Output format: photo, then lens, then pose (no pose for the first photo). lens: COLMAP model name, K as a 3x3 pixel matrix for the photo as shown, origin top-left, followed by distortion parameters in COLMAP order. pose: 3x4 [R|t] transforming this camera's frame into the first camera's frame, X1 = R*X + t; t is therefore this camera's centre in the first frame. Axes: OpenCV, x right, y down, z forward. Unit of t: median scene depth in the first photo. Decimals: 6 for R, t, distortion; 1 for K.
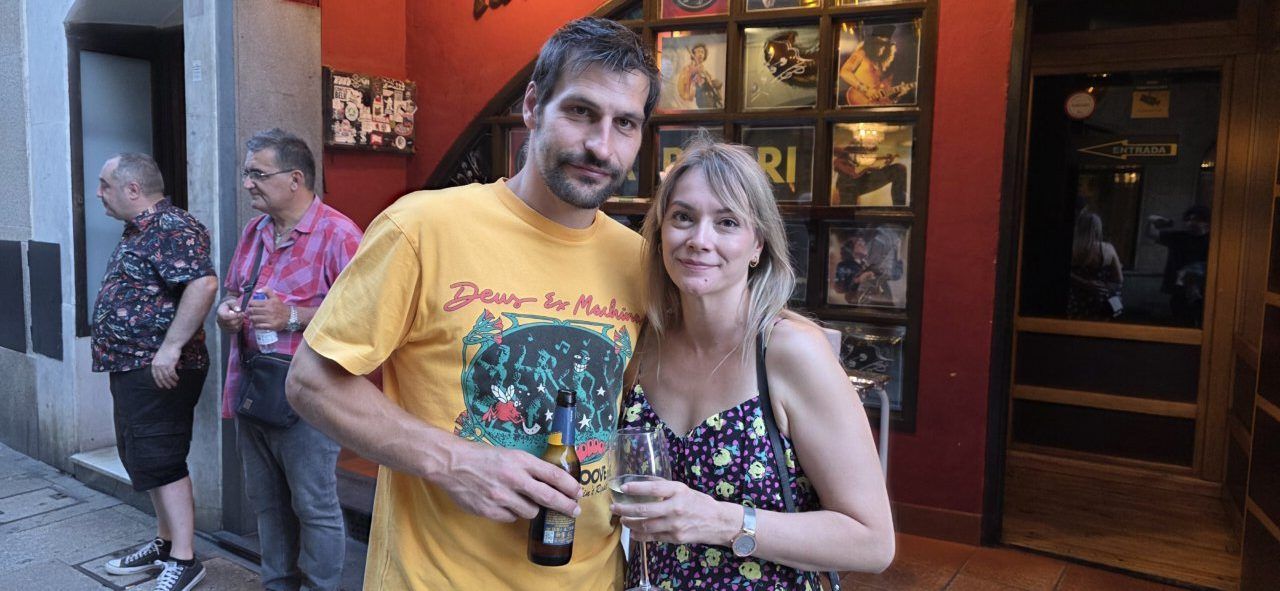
lens RADIAL K [[856.9, 0, 667.6], [0, 856.9, 273.8], [0, 0, 1]] dist [0.006270, -0.022099]
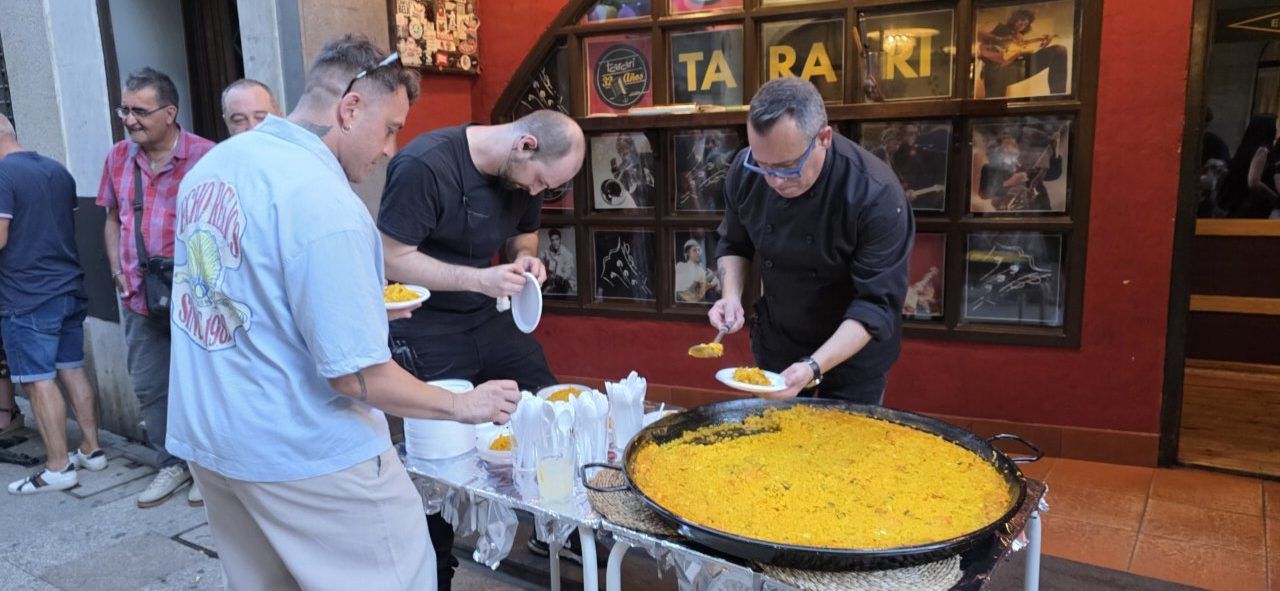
lens RADIAL K [[861.4, 0, 640.0], [0, 861.4, 295.5], [0, 0, 1]] dist [0.006678, -0.022917]
pose [[0.998345, -0.053487, -0.021138, -0.133703], [0.055242, 0.994062, 0.093753, 0.016906], [0.015998, -0.094766, 0.995371, 0.085018]]
